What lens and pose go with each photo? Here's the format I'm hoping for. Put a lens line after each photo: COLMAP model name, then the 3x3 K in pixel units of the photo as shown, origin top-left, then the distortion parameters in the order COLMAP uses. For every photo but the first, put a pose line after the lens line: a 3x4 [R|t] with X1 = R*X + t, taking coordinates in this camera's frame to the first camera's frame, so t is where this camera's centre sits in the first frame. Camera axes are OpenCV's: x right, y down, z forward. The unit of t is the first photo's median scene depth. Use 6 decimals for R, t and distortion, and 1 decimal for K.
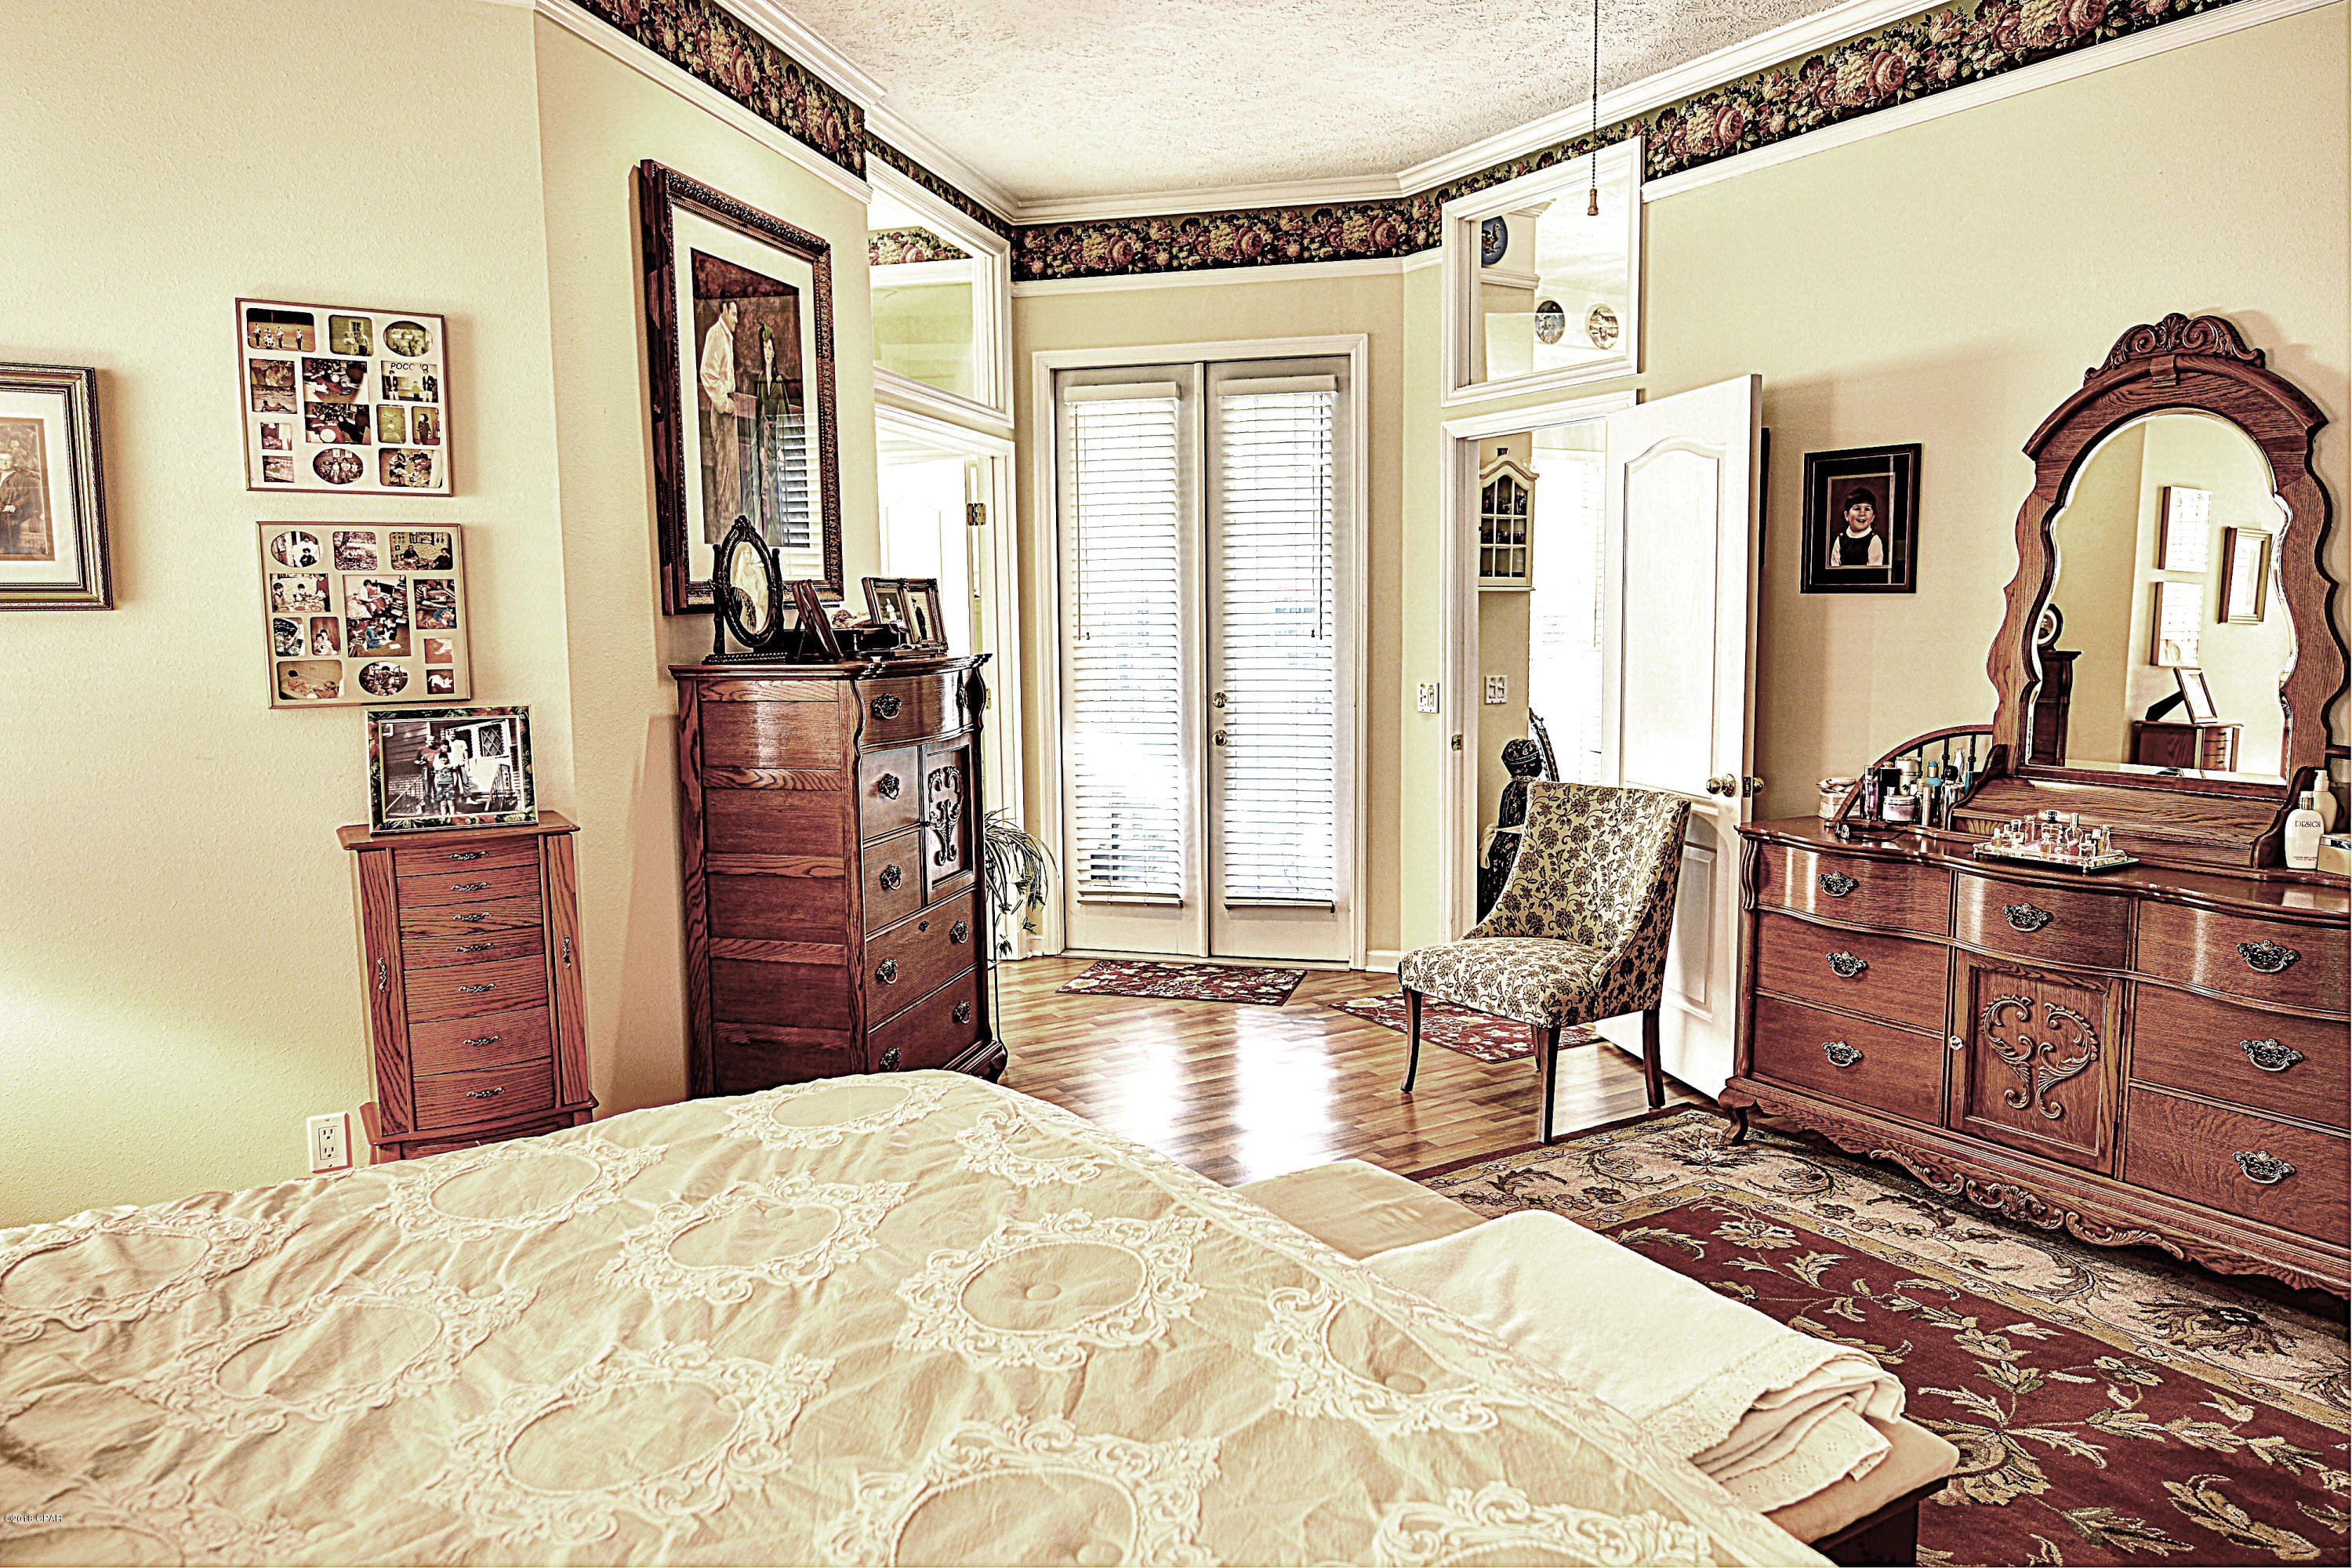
lens RADIAL K [[1550.6, 0, 1183.5], [0, 1550.6, 769.0], [0, 0, 1]] dist [-0.005609, -0.007471]
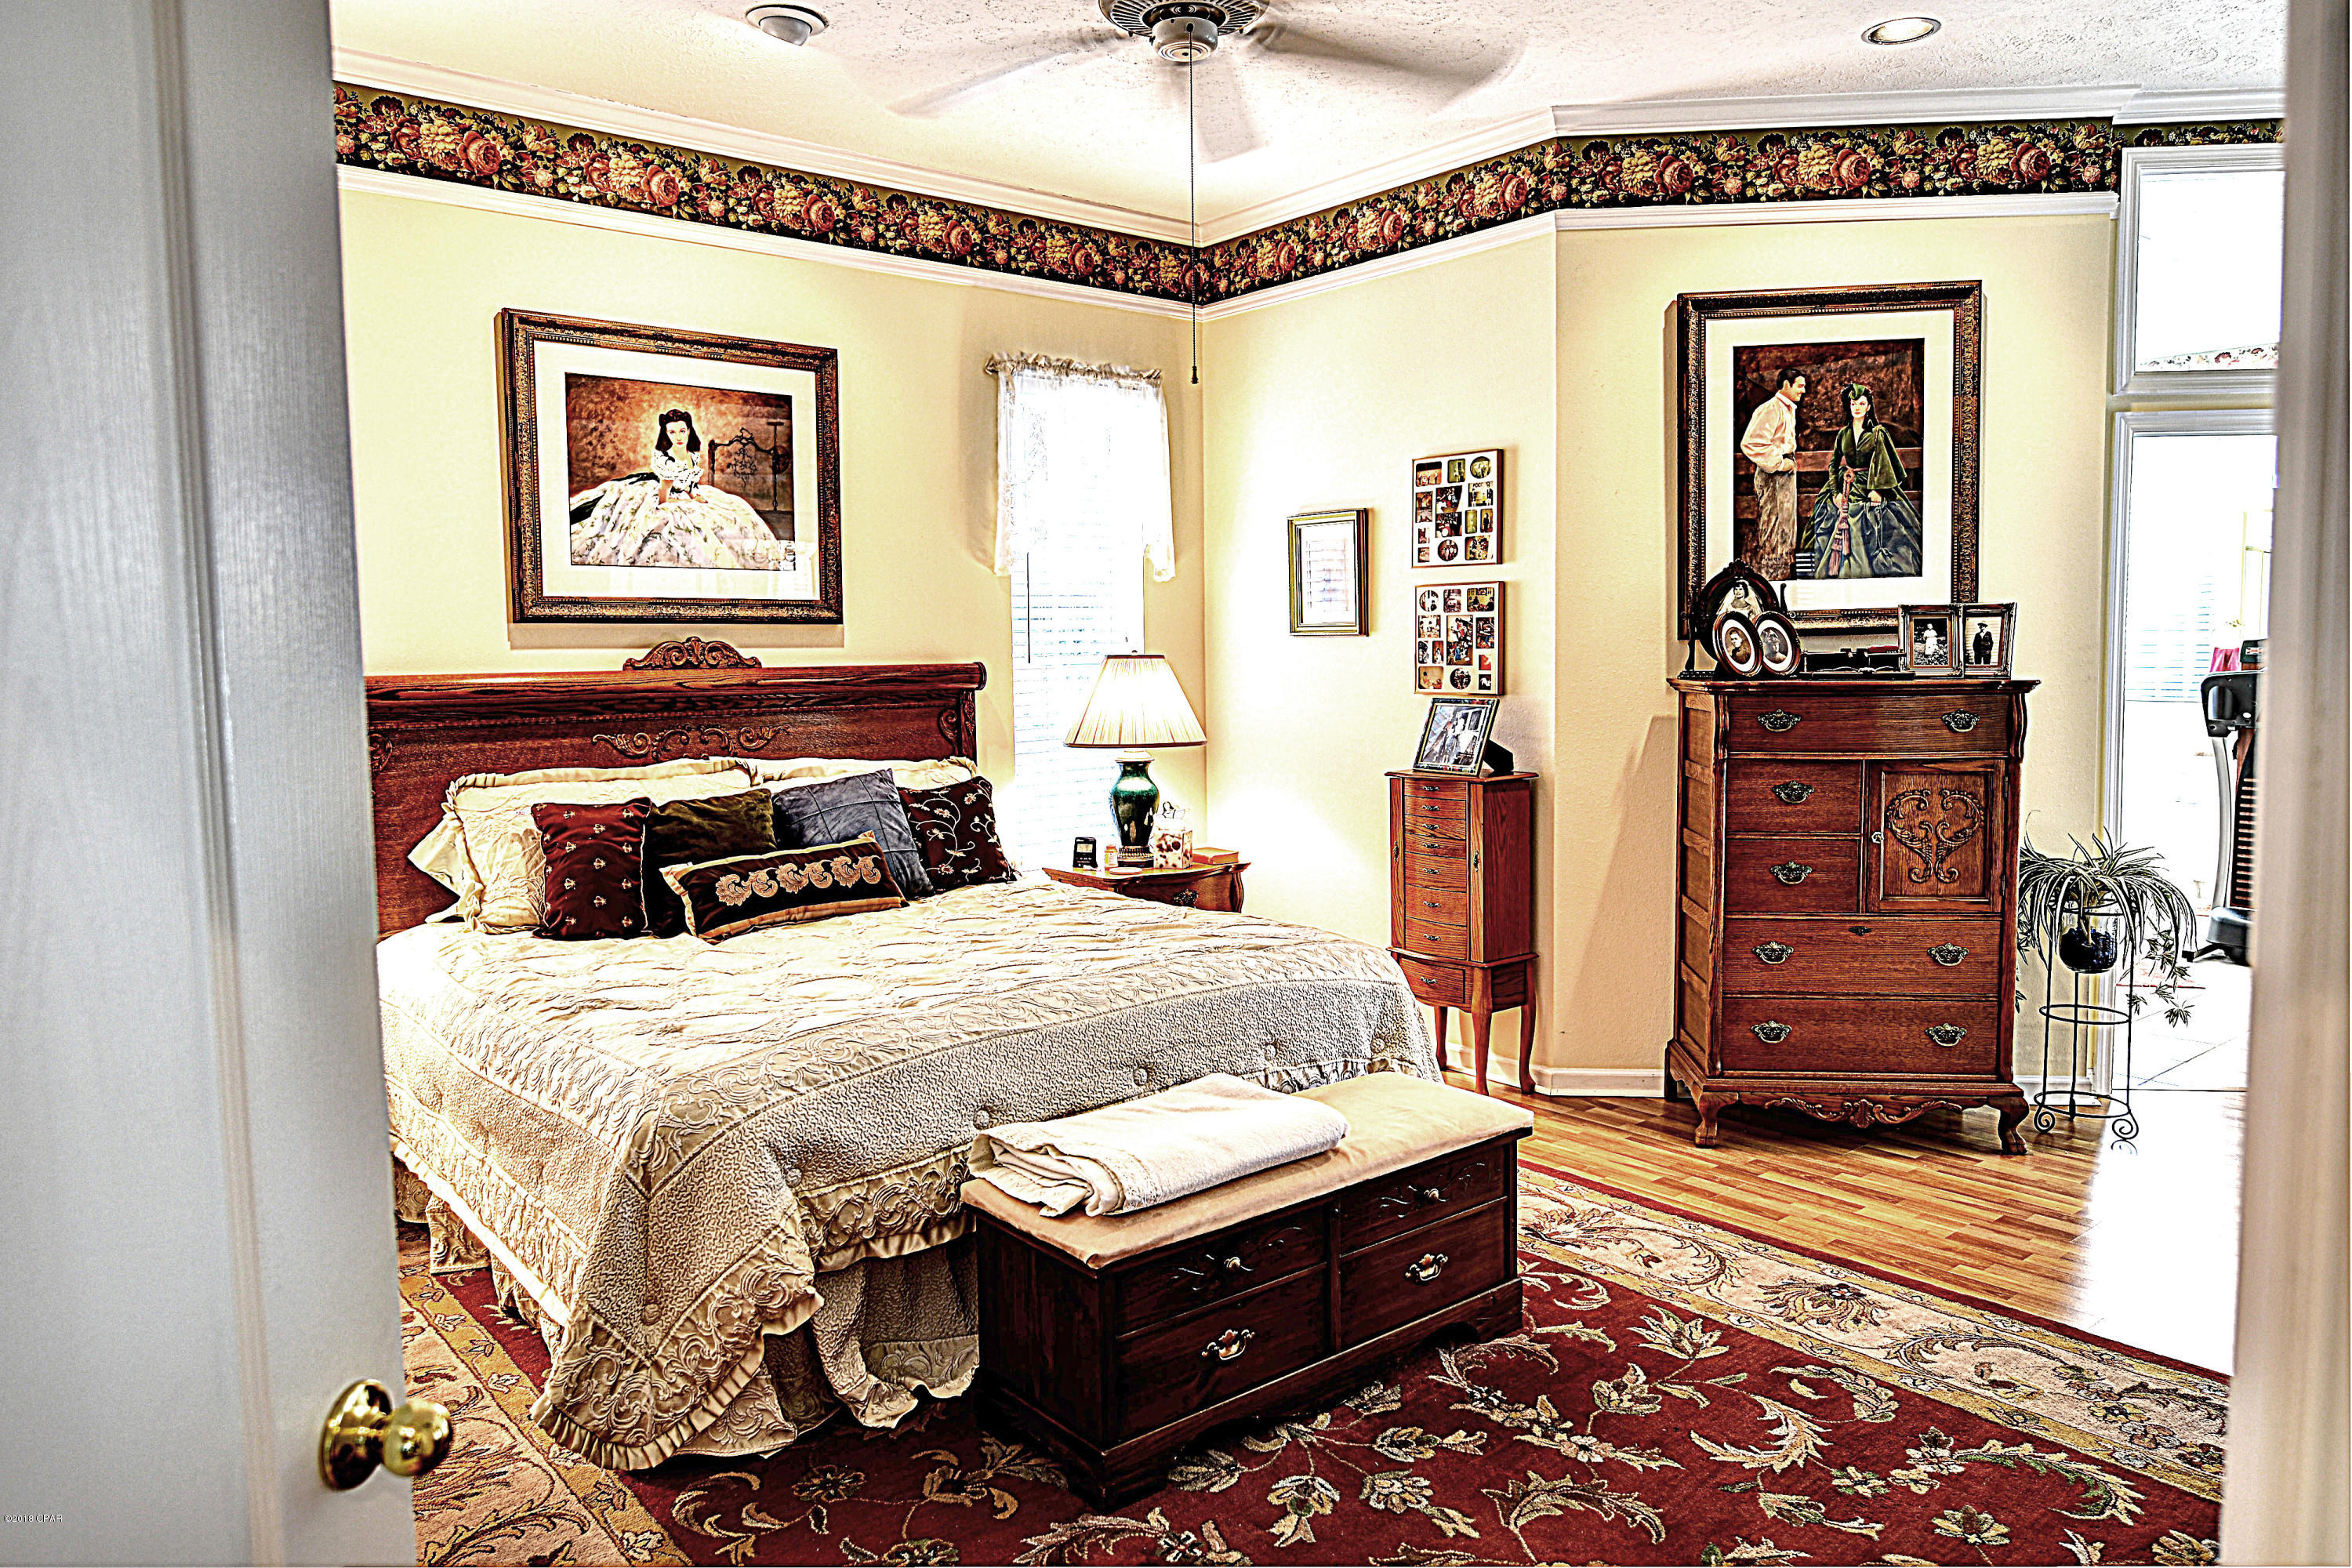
lens RADIAL K [[1550.6, 0, 1183.5], [0, 1550.6, 769.0], [0, 0, 1]] dist [-0.005609, -0.007471]
pose [[0.139384, 0.089305, -0.986203, 1.053209], [-0.093396, 0.992671, 0.076691, -0.061920], [0.985824, 0.081418, 0.146703, 0.480840]]
